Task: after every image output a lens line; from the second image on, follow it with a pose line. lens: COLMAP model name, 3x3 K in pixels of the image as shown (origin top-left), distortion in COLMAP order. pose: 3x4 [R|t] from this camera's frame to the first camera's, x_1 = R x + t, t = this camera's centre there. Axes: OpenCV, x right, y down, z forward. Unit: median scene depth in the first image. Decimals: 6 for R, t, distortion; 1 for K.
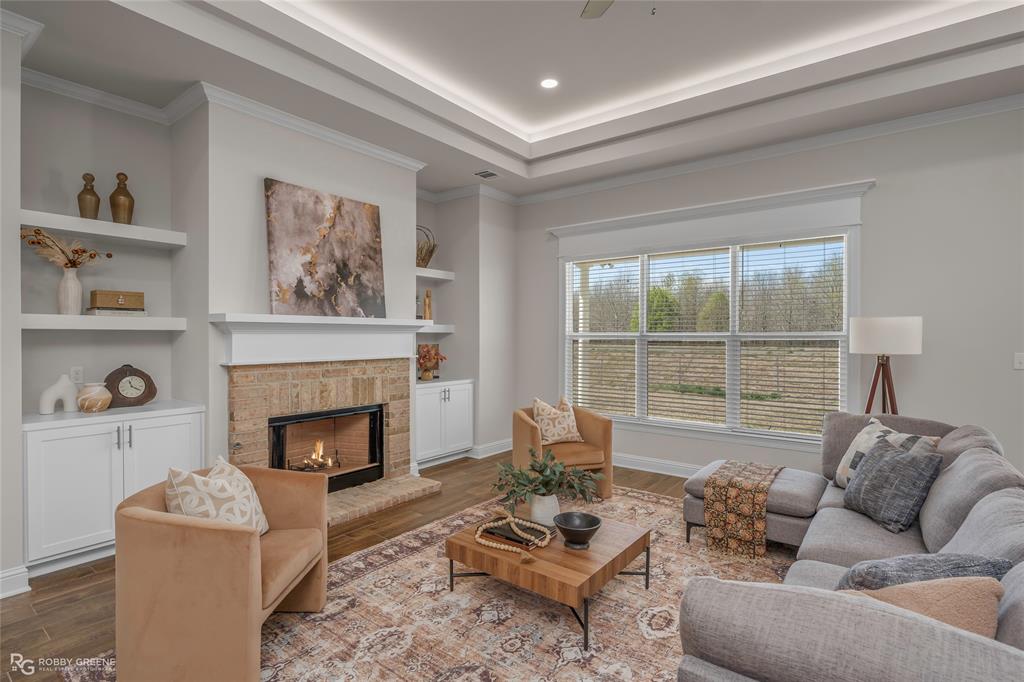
lens RADIAL K [[499.7, 0, 504.0], [0, 499.7, 340.7], [0, 0, 1]] dist [-0.012440, 0.004256]
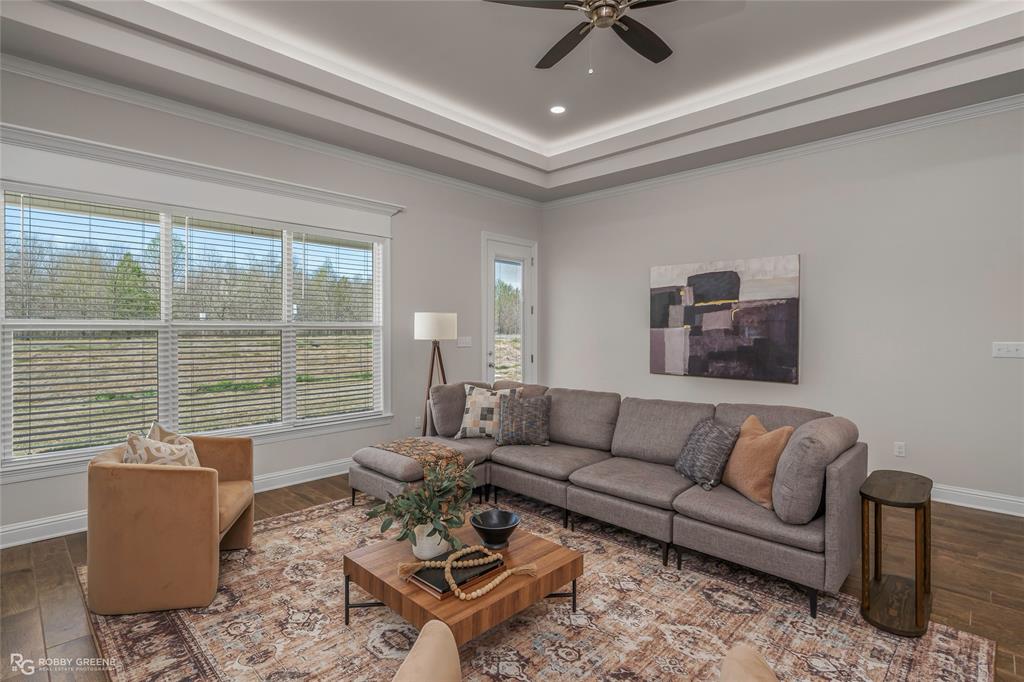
lens RADIAL K [[499.7, 0, 521.2], [0, 499.7, 328.7], [0, 0, 1]] dist [-0.012440, 0.004256]
pose [[0.086921, -0.003188, 0.996210, -0.530382], [0.005996, 0.999978, 0.002677, -0.005084], [-0.996197, 0.005741, 0.086938, 0.572451]]
